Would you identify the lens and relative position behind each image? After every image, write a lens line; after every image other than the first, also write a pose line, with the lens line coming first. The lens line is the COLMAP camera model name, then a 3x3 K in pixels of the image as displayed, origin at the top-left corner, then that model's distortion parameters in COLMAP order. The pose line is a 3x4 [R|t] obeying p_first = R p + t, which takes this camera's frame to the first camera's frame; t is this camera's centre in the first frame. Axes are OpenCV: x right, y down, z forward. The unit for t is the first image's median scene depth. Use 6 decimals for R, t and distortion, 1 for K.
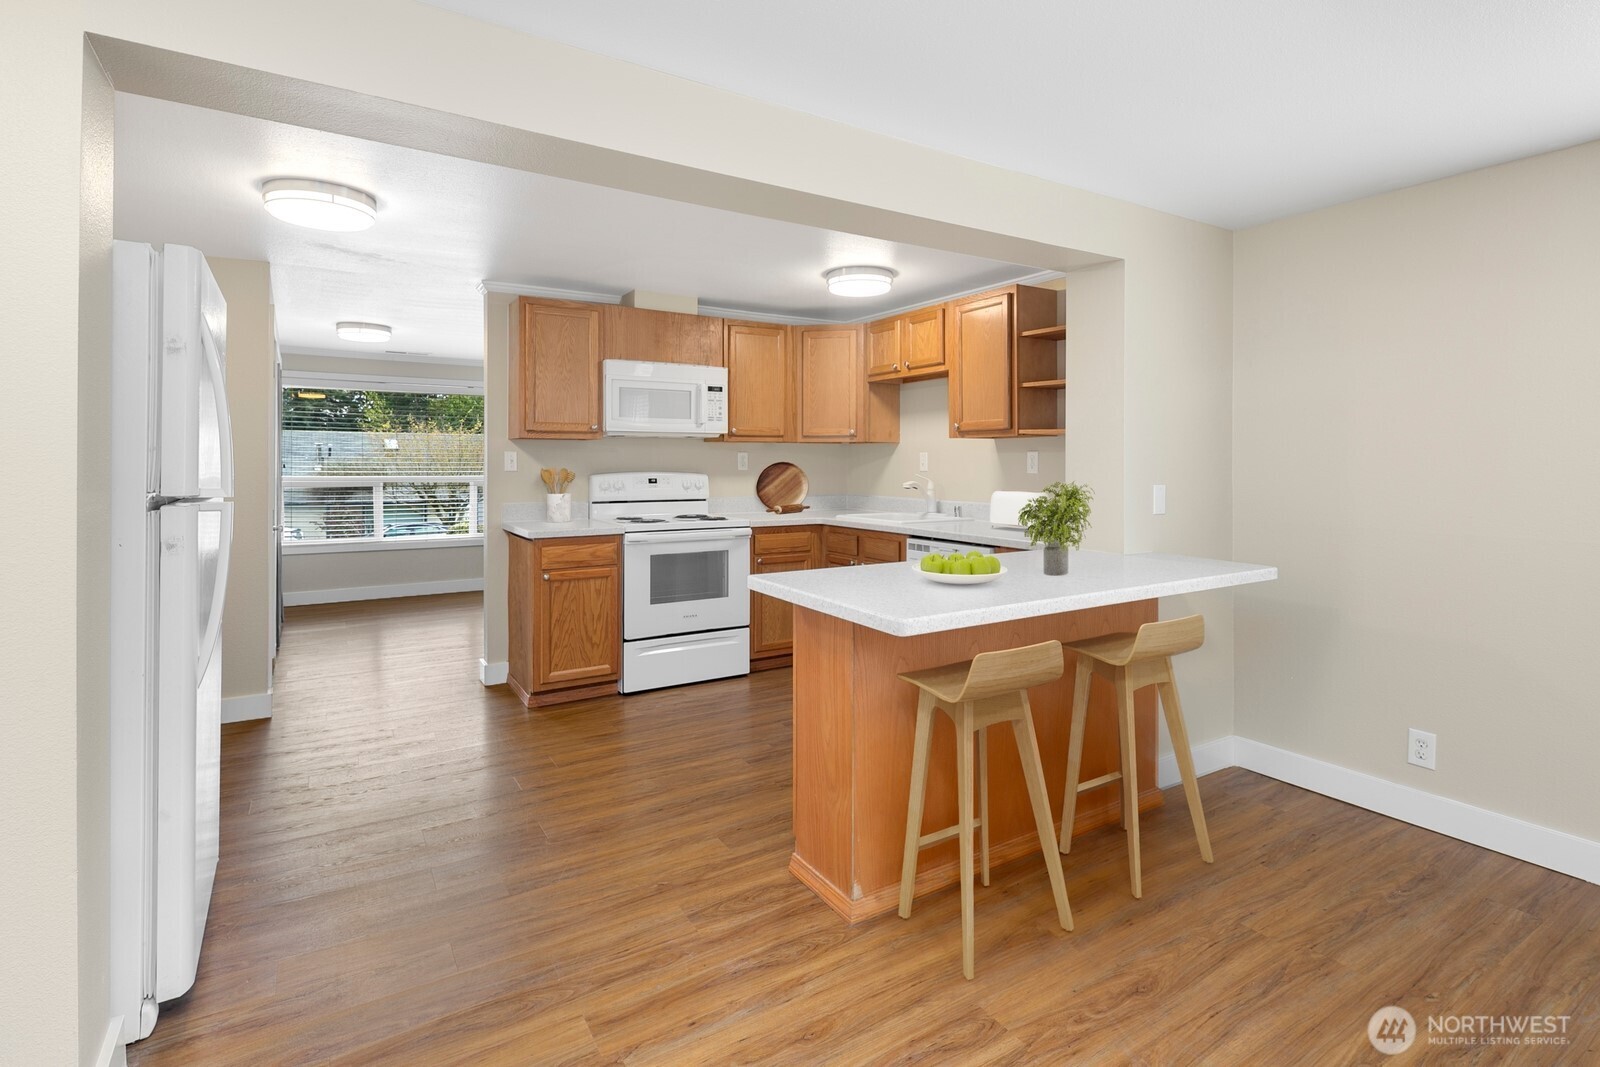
lens RADIAL K [[769.4, 0, 800.4], [0, 769.4, 460.0], [0, 0, 1]] dist [0.001756, 0.000045]
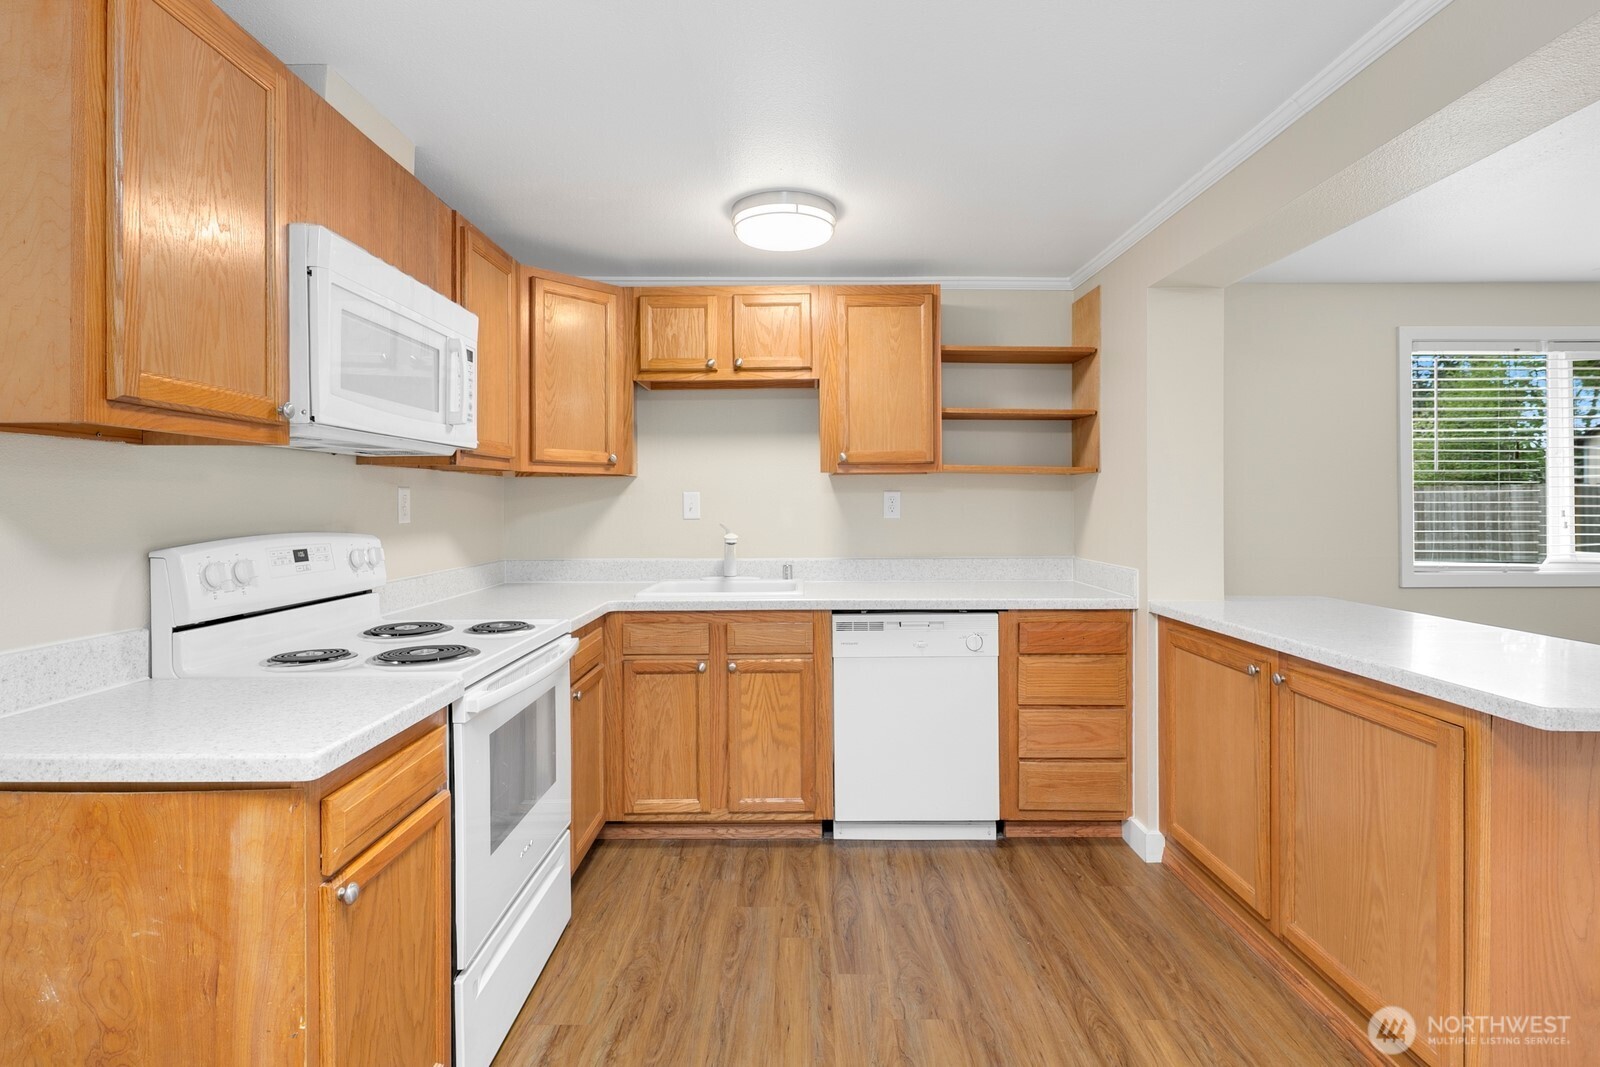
lens RADIAL K [[779.6, 0, 802.0], [0, 779.6, 508.1], [0, 0, 1]] dist [-0.000578, -0.000100]
pose [[0.531664, -0.008469, 0.846913, -0.431770], [0.002452, 0.999961, 0.008460, -0.000615], [-0.846952, -0.002421, 0.531664, 0.600349]]
